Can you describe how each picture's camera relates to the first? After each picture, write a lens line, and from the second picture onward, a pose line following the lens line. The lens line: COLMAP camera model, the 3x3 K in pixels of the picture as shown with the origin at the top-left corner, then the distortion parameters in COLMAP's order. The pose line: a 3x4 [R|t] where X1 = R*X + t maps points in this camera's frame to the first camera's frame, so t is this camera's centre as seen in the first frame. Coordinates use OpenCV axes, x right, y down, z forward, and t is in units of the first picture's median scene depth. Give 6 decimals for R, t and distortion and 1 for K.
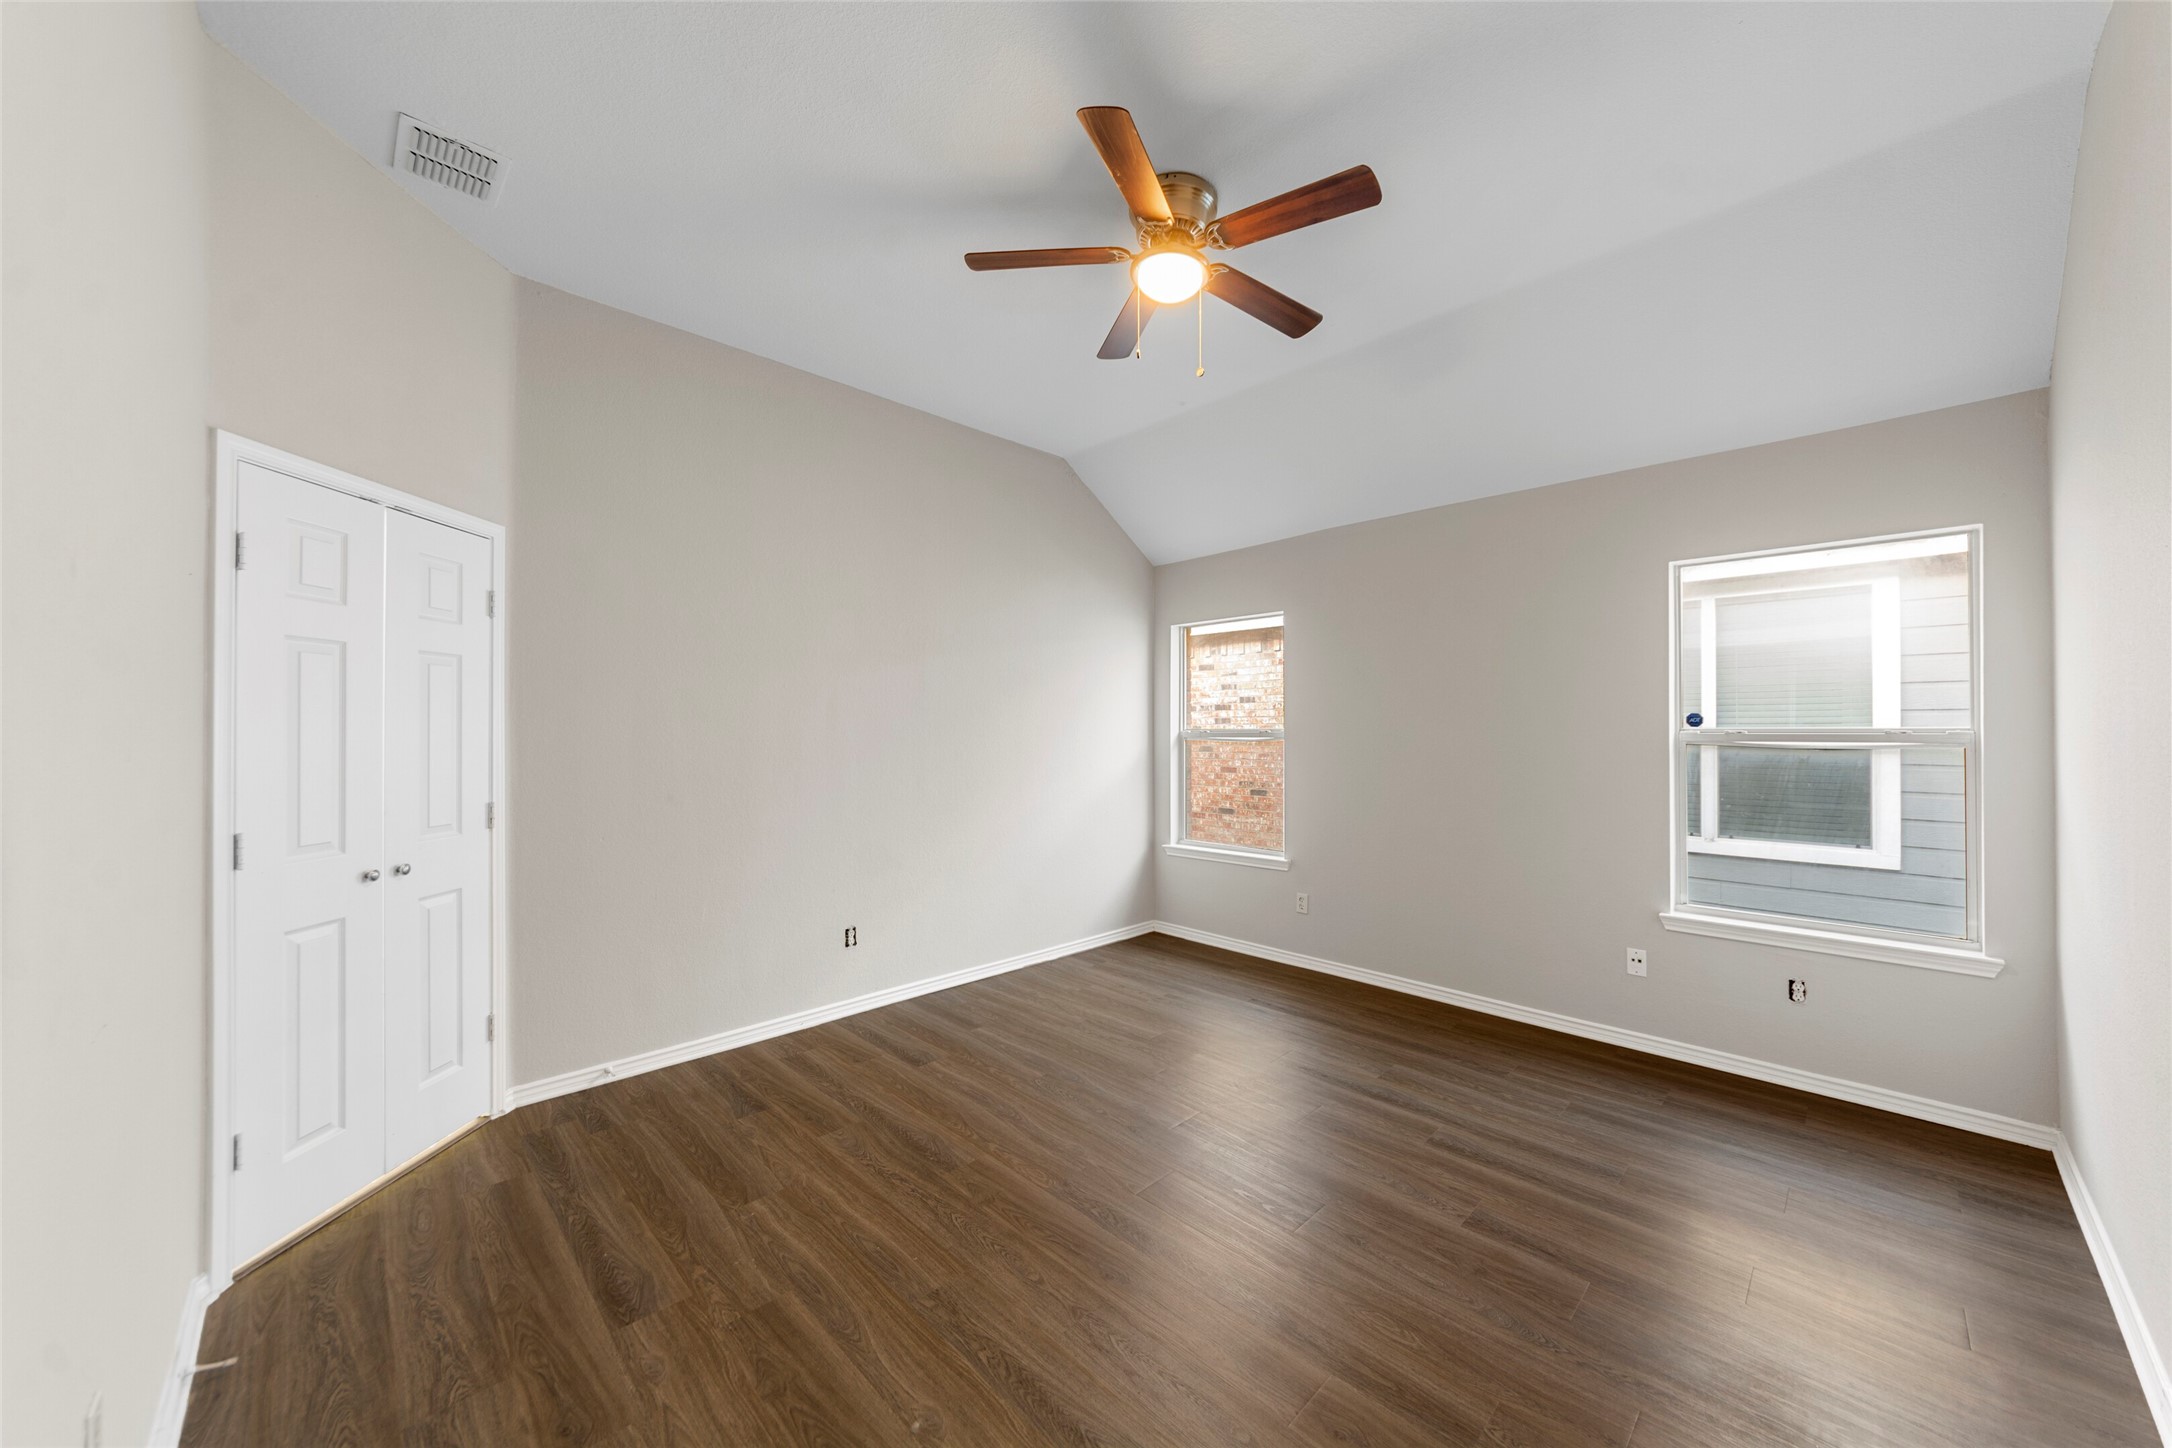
lens RADIAL K [[781.4, 0, 1097.6], [0, 781.4, 729.2], [0, 0, 1]] dist [0.006290, -0.000144]
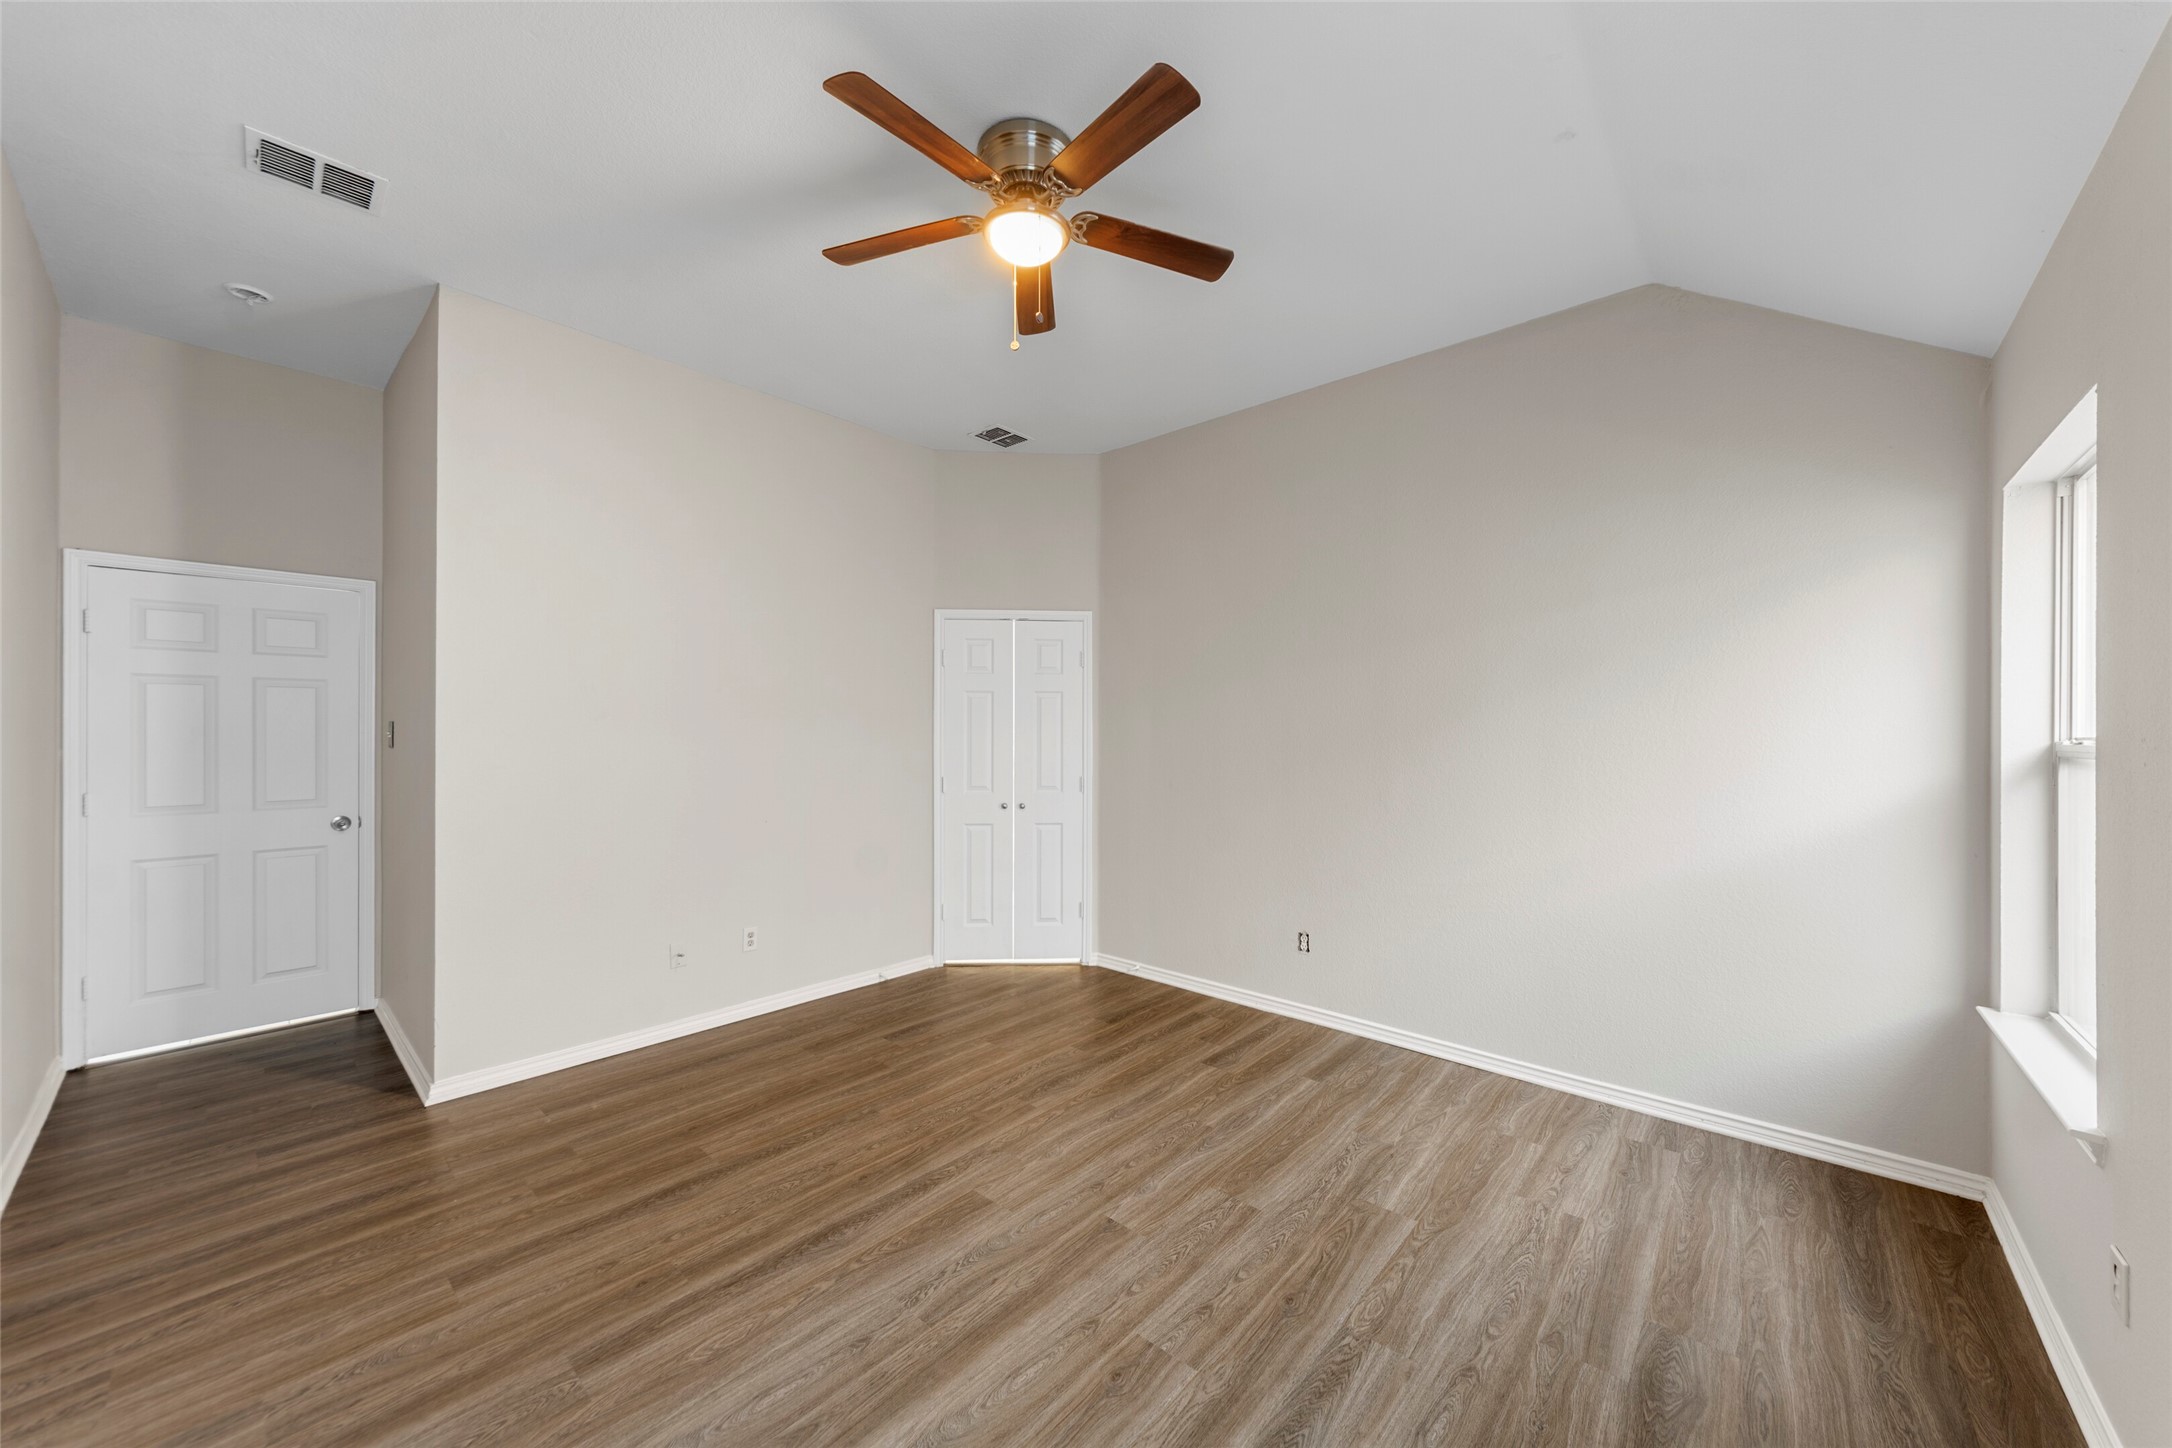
lens RADIAL K [[781.7, 0, 1098.0], [0, 781.7, 733.3], [0, 0, 1]] dist [0.010865, -0.000100]
pose [[0.067056, 0.001897, -0.997747, 0.879636], [-0.000917, 0.999998, 0.001839, -0.004253], [0.997749, 0.000791, 0.067057, 0.886072]]
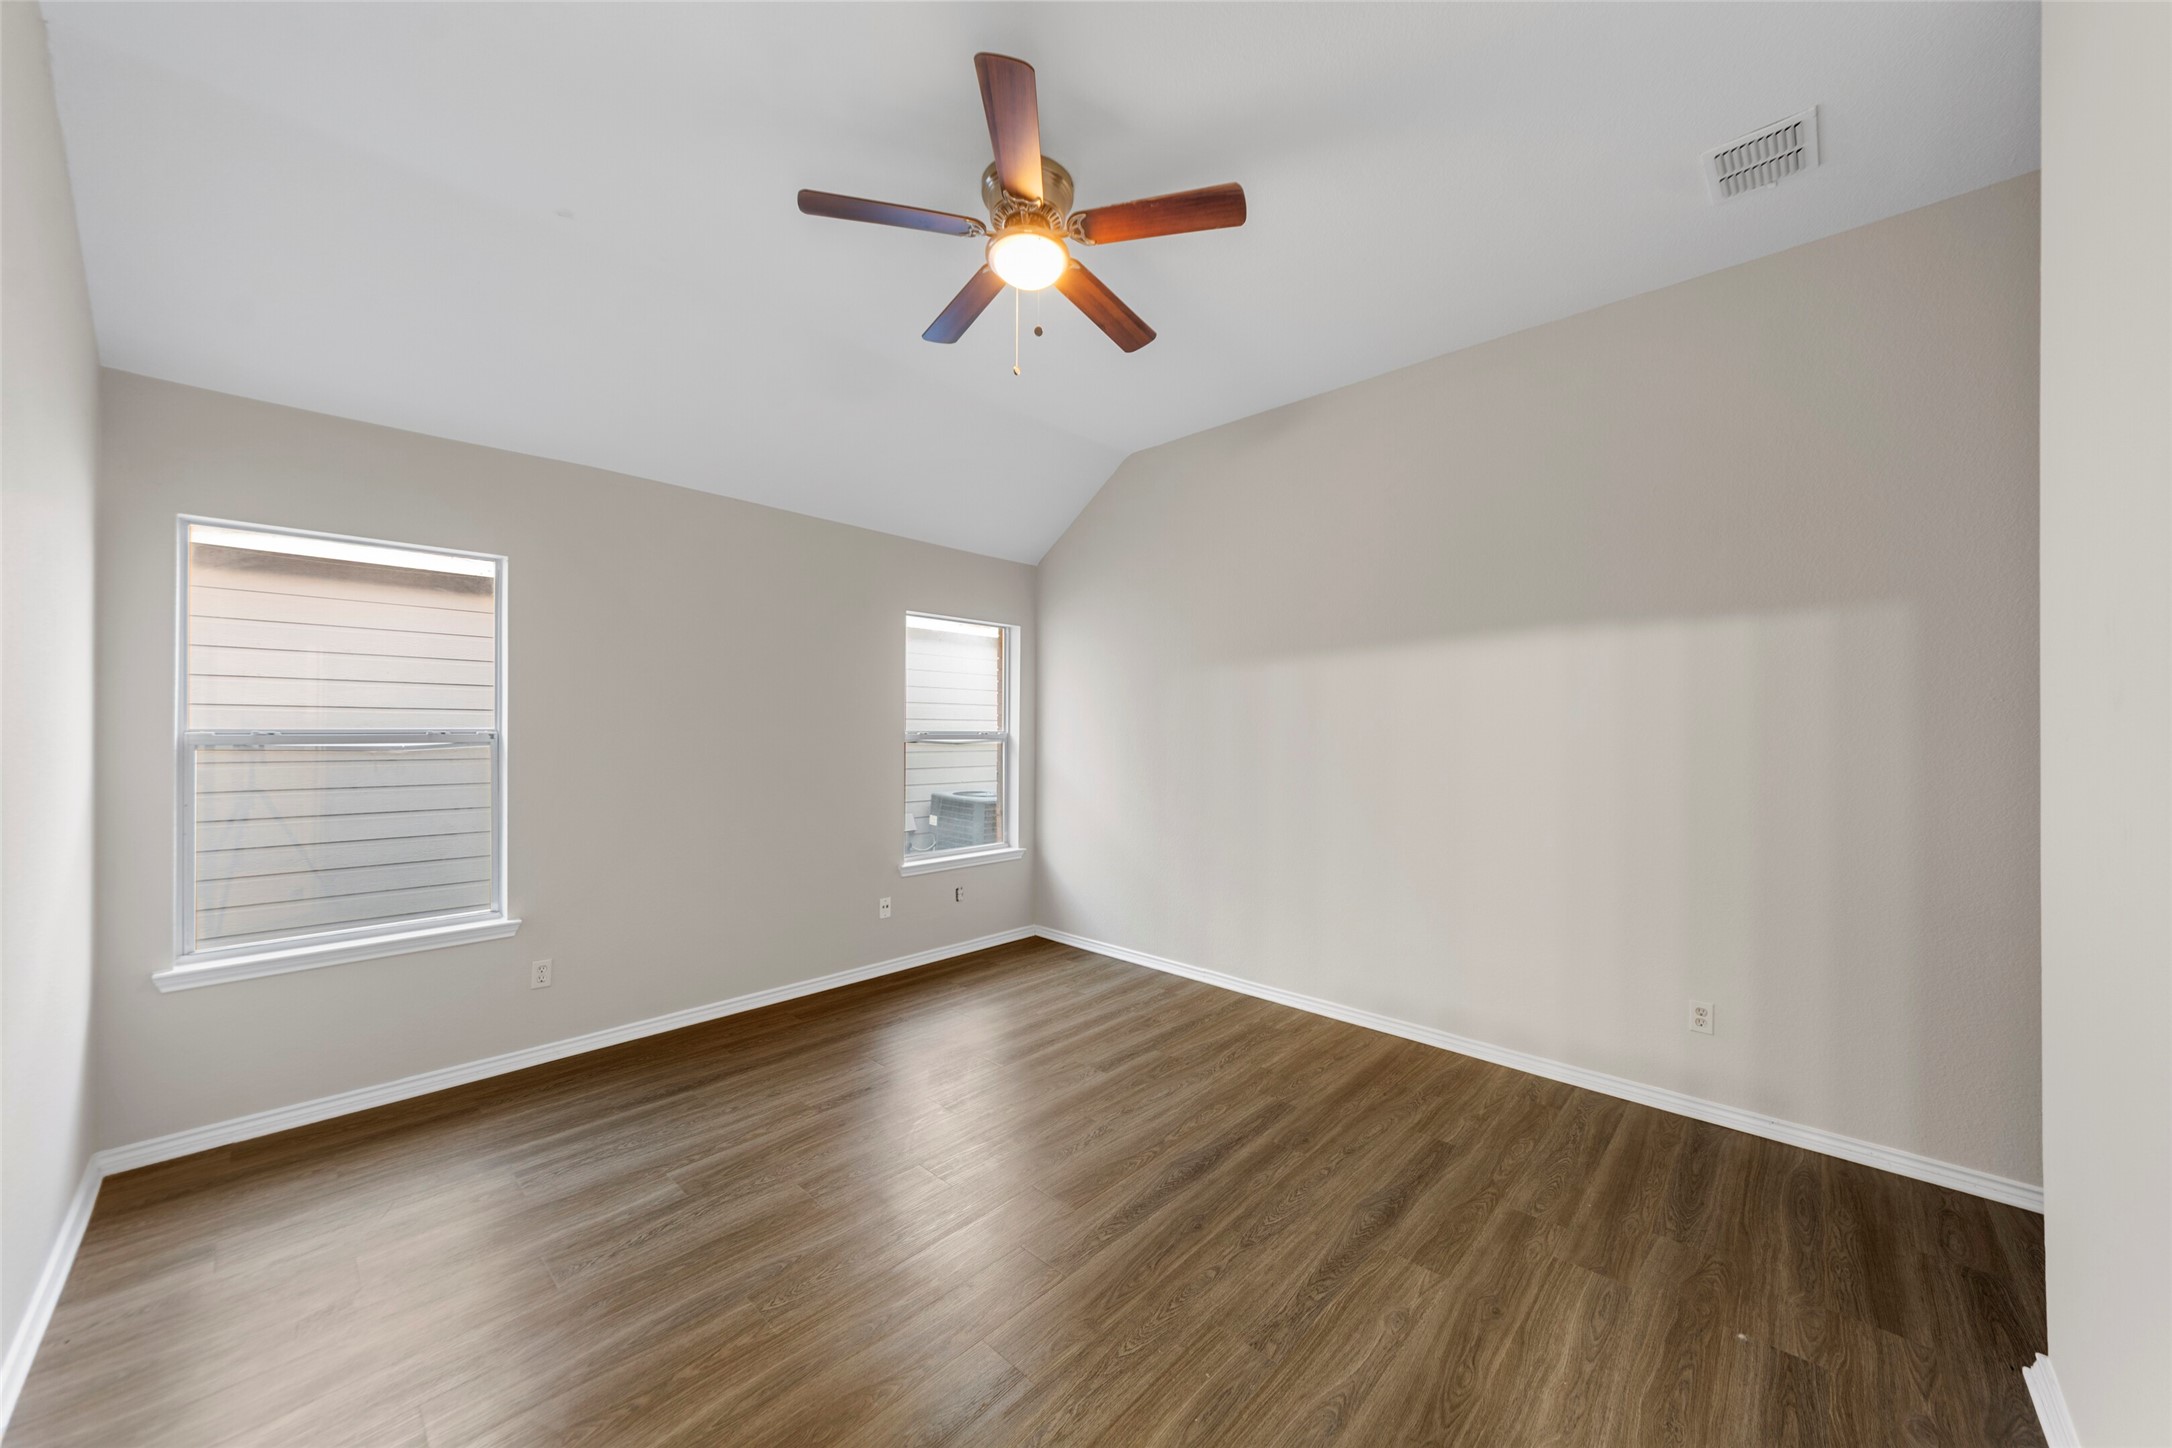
lens RADIAL K [[781.7, 0, 1098.0], [0, 781.7, 733.3], [0, 0, 1]] dist [0.010865, -0.000100]
pose [[-0.044461, -0.005741, 0.998995, -0.755259], [-0.006714, 0.999963, 0.005447, -0.007956], [-0.998989, -0.006465, -0.044498, 0.825213]]
